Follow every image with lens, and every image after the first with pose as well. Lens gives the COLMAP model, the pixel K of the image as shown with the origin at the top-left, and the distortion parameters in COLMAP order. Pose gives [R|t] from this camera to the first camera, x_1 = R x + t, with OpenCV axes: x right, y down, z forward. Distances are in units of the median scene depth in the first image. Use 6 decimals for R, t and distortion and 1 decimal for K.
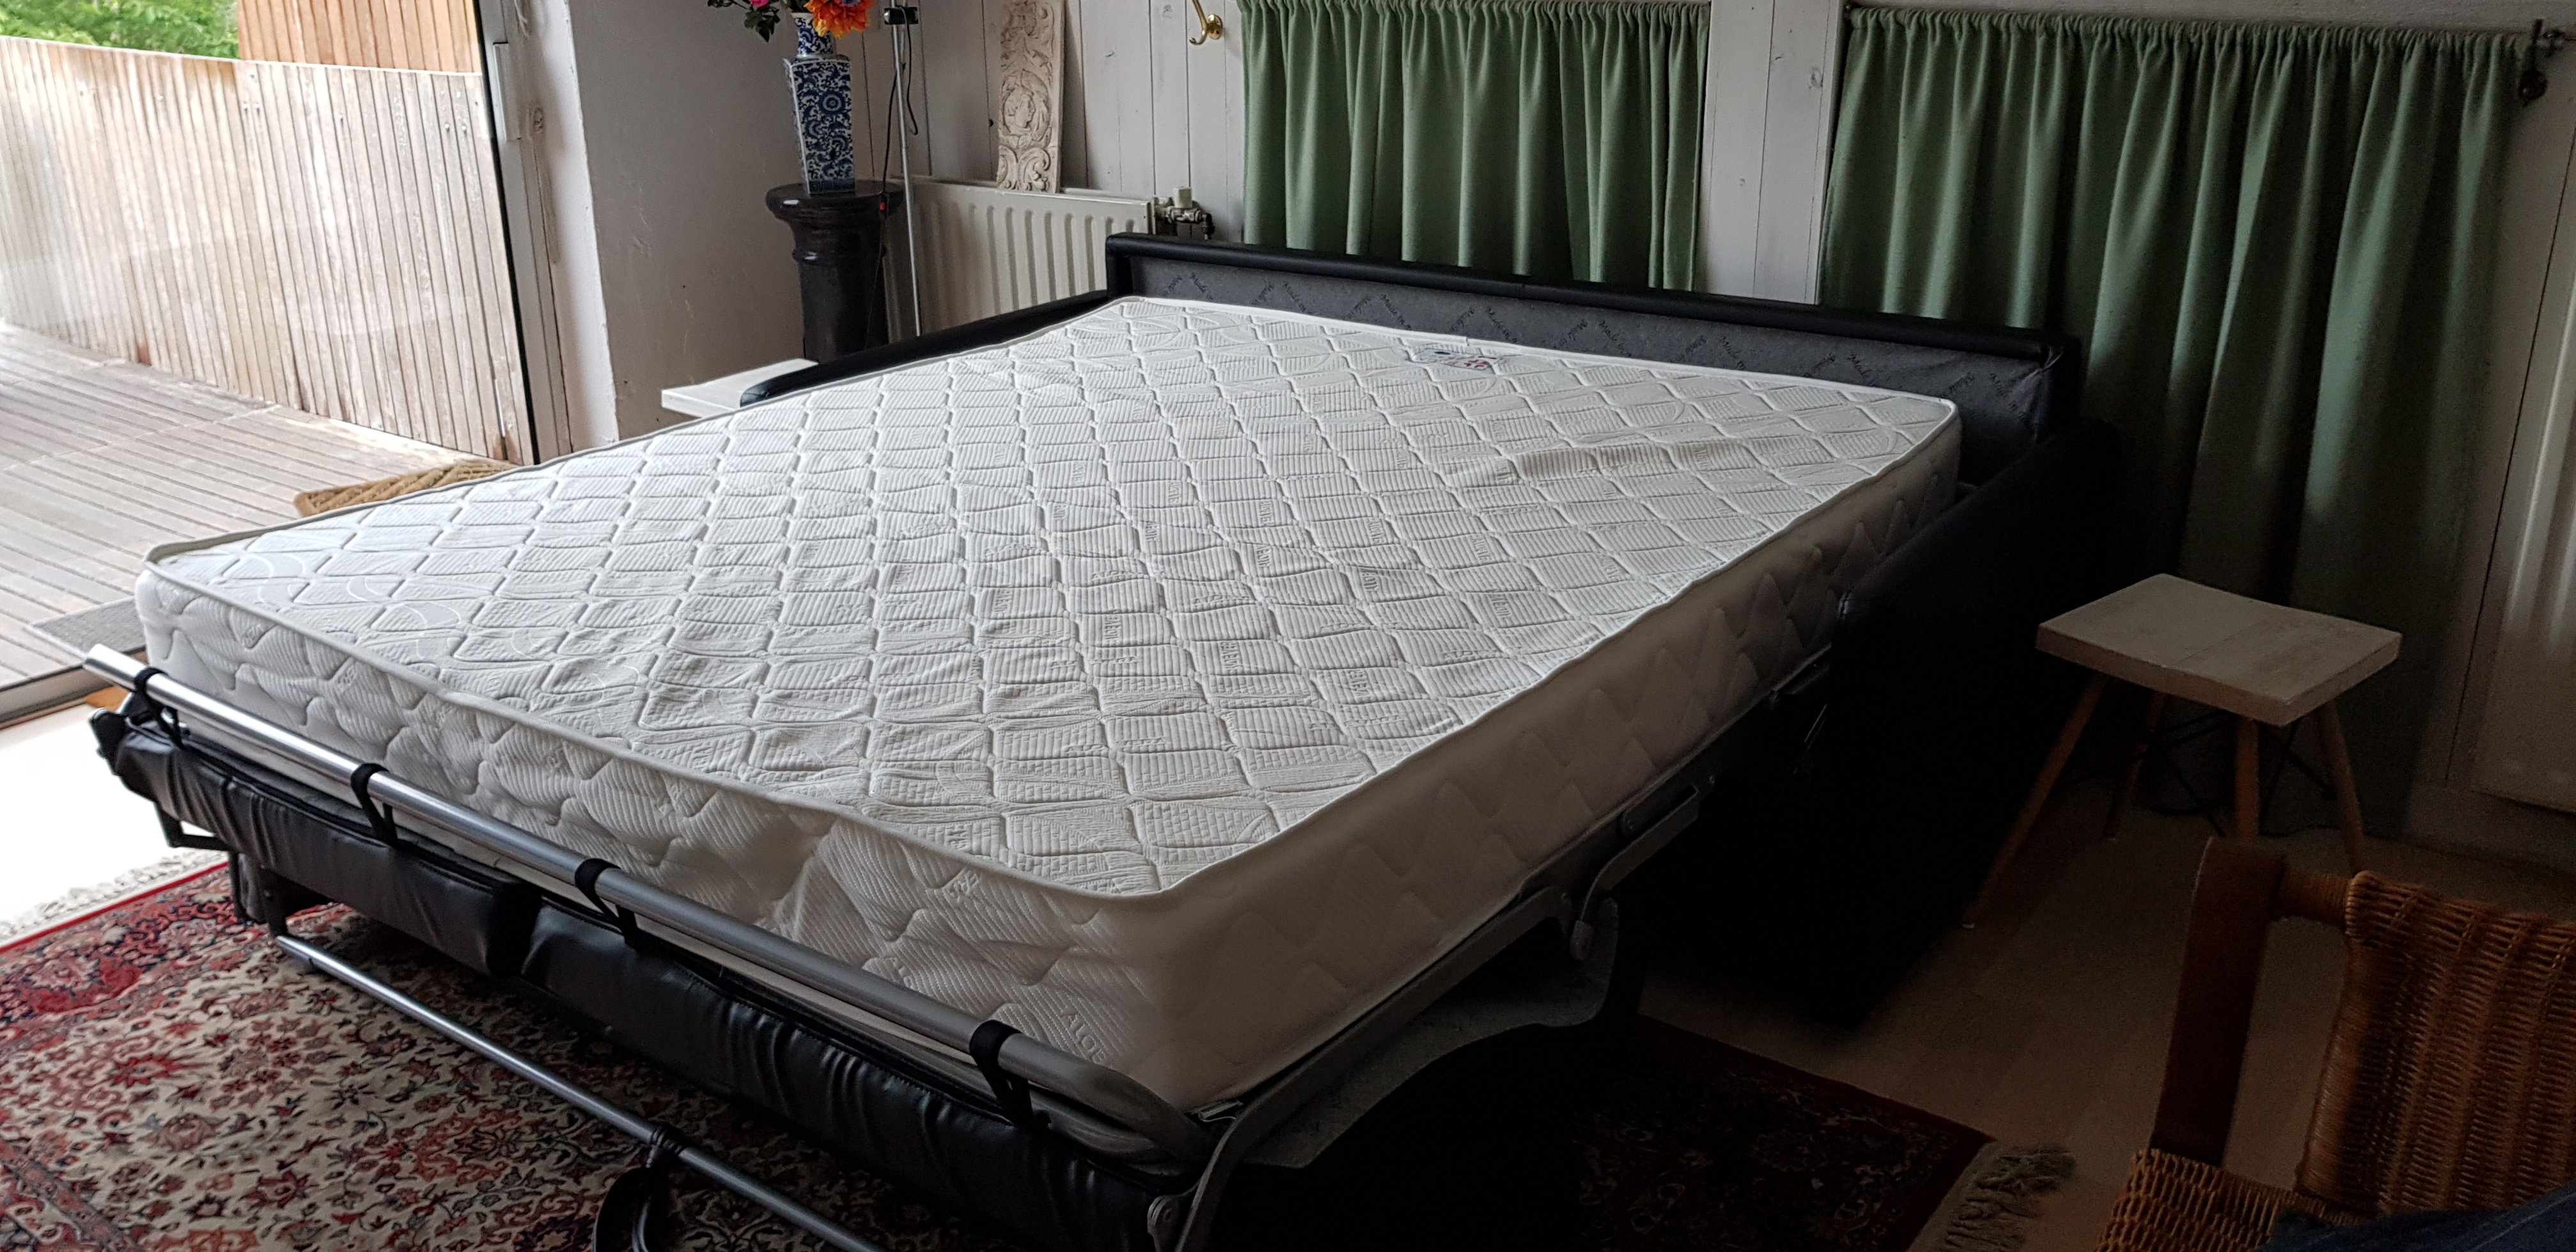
lens RADIAL K [[2020.2, 0, 1289.0], [0, 2020.2, 606.8], [0, 0, 1]] dist [-0.003748, -0.011745]
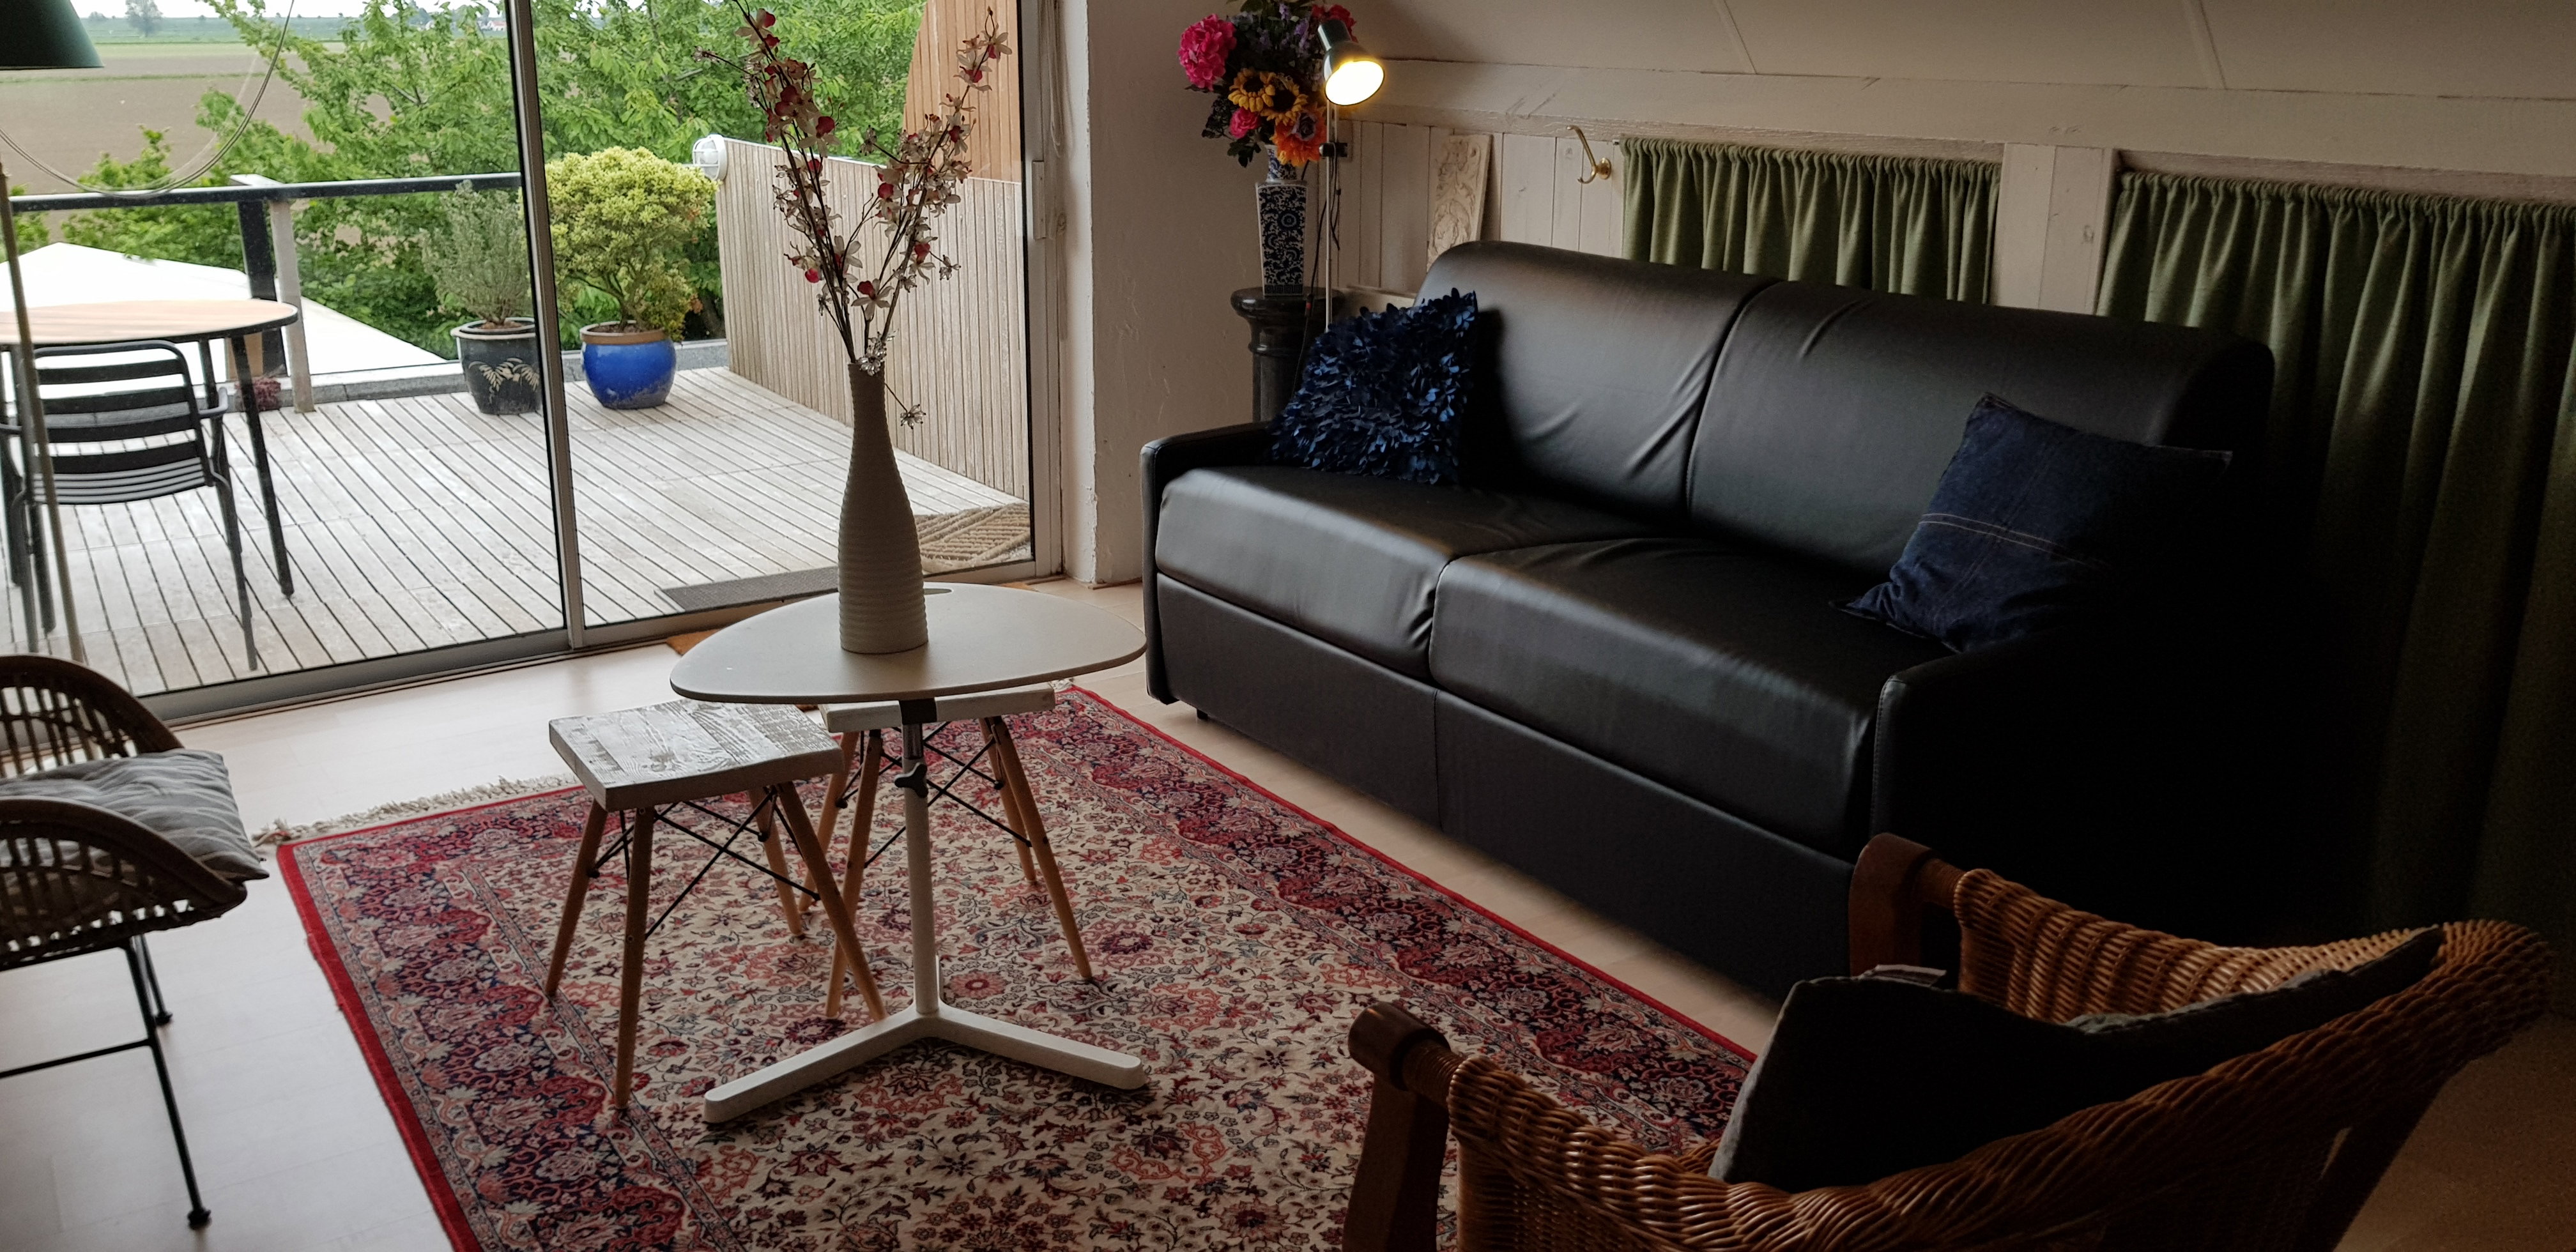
lens RADIAL K [[2020.2, 0, 1286.2], [0, 2020.2, 630.0], [0, 0, 1]] dist [-0.003748, -0.011745]
pose [[0.941590, 0.107705, -0.319074, 0.229923], [-0.124497, 0.991683, -0.032645, 0.035840], [0.312904, 0.070461, 0.947167, -0.137391]]
